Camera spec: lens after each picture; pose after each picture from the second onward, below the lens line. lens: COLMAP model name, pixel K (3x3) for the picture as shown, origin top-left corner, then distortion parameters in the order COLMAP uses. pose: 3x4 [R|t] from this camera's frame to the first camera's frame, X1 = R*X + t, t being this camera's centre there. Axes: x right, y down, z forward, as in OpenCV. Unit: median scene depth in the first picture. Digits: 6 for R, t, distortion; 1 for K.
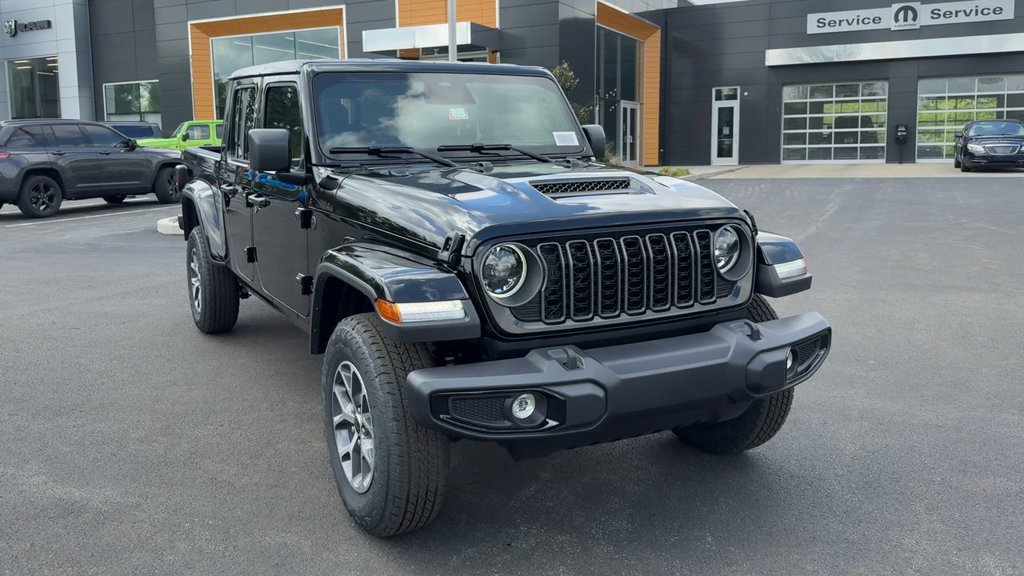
lens RADIAL K [[867.2, 0, 513.4], [0, 867.2, 207.8], [0, 0, 1]] dist [0.136455, -0.193455]
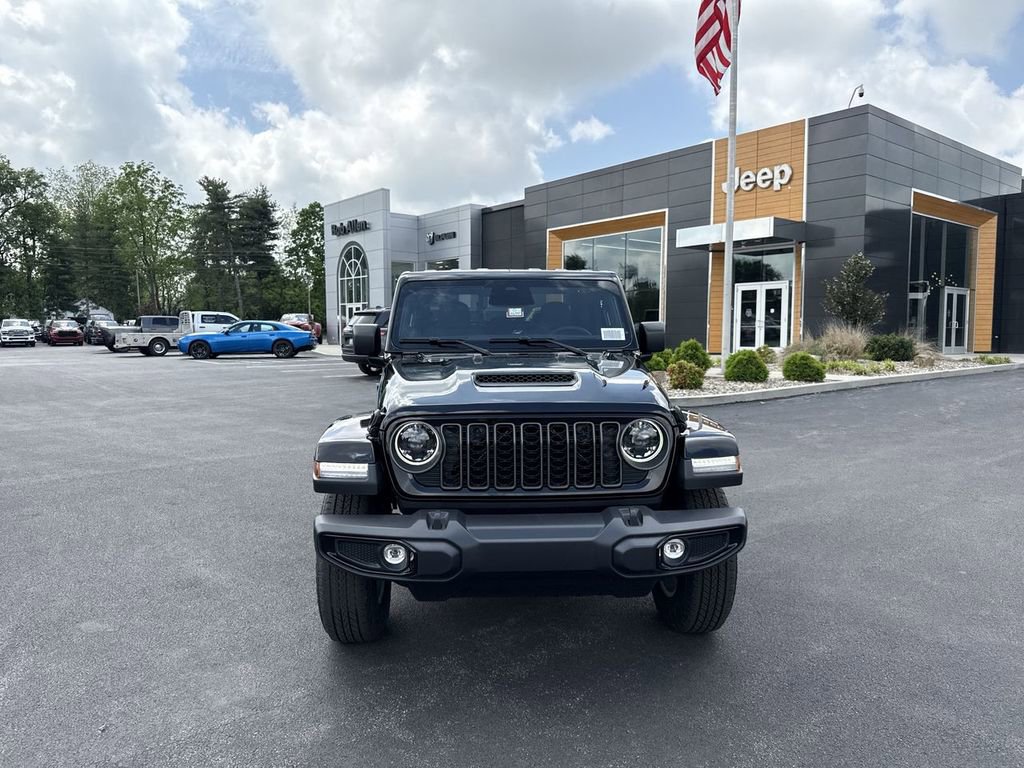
lens RADIAL K [[745.0, 0, 541.5], [0, 745.0, 360.5], [0, 0, 1]] dist [0.074559, -0.075468]
pose [[0.912672, 0.039355, -0.406793, 0.302231], [-0.048446, 0.998753, -0.012068, -0.021919], [0.405811, 0.030722, 0.913441, 0.045017]]
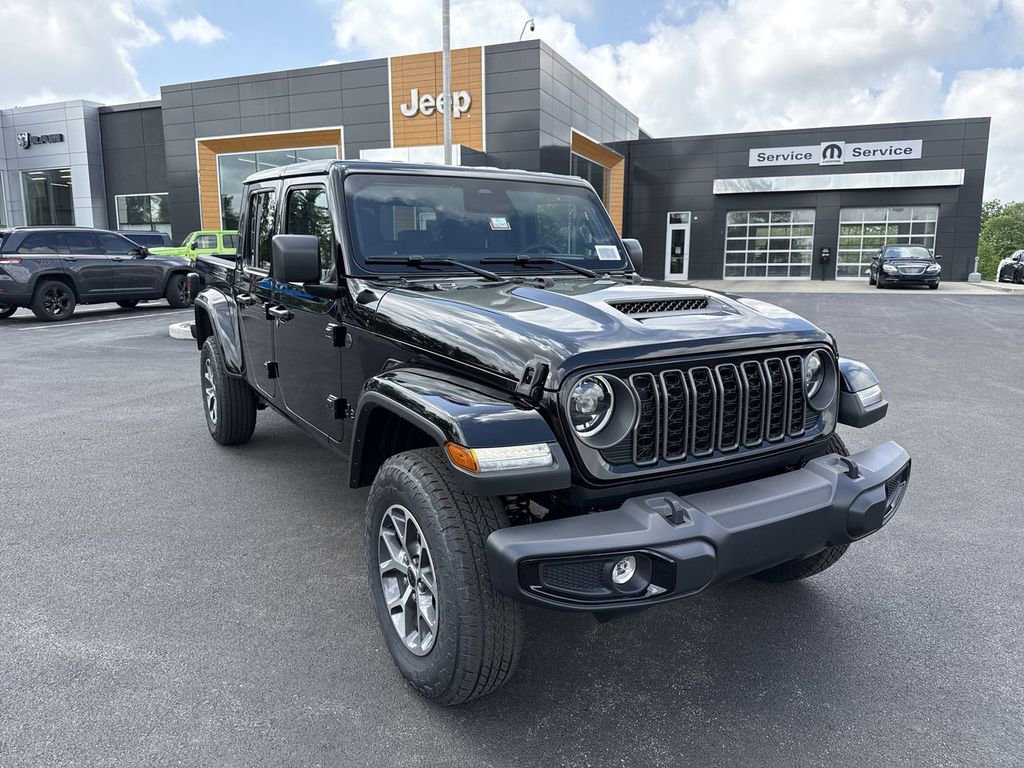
lens RADIAL K [[745.0, 0, 541.5], [0, 745.0, 360.5], [0, 0, 1]] dist [0.074559, -0.075468]
pose [[0.997211, 0.006416, 0.074363, -0.058361], [-0.010998, 0.998054, 0.061382, -0.008237], [-0.073825, -0.062028, 0.995340, 0.142842]]
